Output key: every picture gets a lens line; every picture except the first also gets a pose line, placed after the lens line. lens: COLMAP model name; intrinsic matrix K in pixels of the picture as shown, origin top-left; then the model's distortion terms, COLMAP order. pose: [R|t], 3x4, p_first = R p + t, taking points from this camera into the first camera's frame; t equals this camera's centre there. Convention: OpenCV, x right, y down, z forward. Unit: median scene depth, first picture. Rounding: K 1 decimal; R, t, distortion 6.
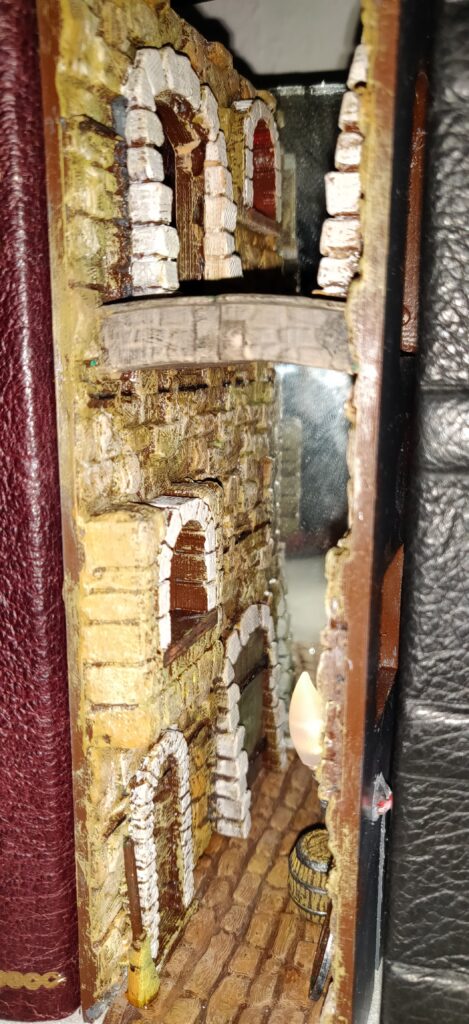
lens RADIAL K [[768.3, 0, 231.2], [0, 768.3, 517.0], [0, 0, 1]] dist [0.039128, 0.005914]
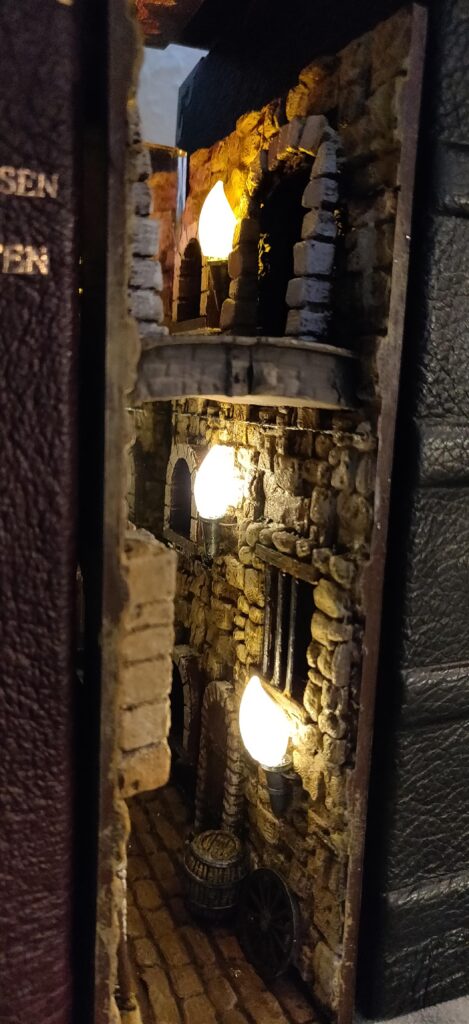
lens RADIAL K [[768.3, 0, 227.6], [0, 768.3, 512.6], [0, 0, 1]] dist [0.039128, 0.005914]
pose [[0.778175, -0.071634, 0.623949, -0.703836], [0.095771, 0.995390, -0.005166, -0.034983], [-0.620702, 0.063776, 0.781448, 0.176831]]
